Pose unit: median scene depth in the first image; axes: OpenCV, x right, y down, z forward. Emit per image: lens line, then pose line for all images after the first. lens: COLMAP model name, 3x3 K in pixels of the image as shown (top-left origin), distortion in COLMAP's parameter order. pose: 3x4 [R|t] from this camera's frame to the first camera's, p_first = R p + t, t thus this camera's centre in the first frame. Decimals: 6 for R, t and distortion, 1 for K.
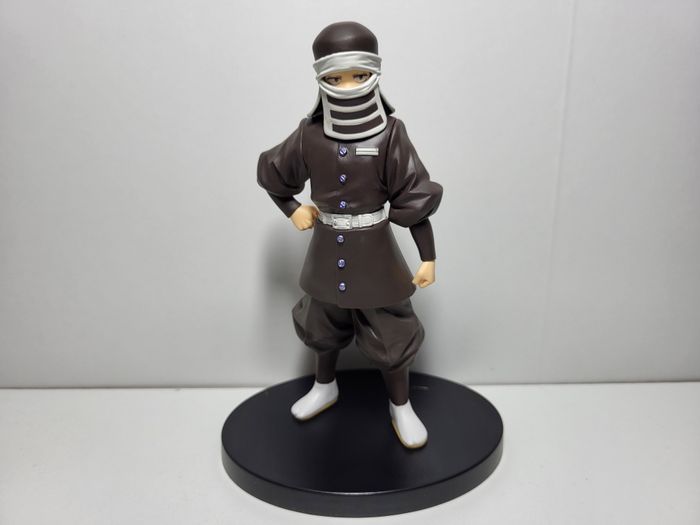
lens RADIAL K [[539.3, 0, 350.0], [0, 539.3, 262.5], [0, 0, 1]] dist [-0.030012, 0.000112]
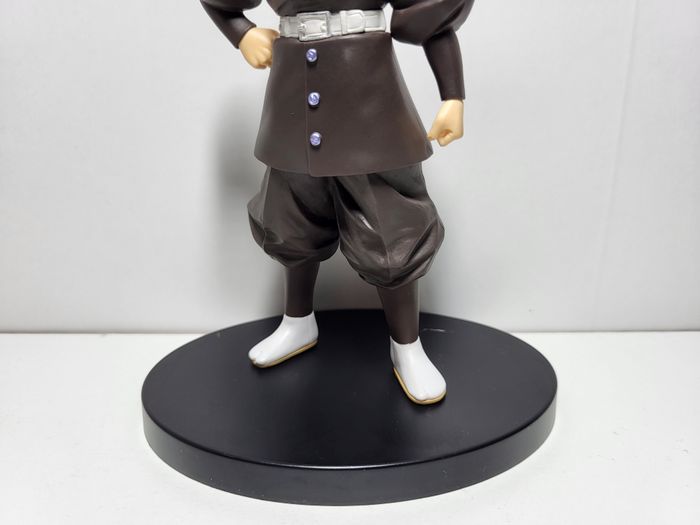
lens RADIAL K [[528.8, 0, 350.7], [0, 528.8, 287.1], [0, 0, 1]] dist [-0.030588, -0.000820]
pose [[0.999928, 0.005844, -0.010528, 0.034644], [-0.005529, 0.999544, 0.029674, 0.202067], [0.010697, -0.029613, 0.999504, 0.391733]]
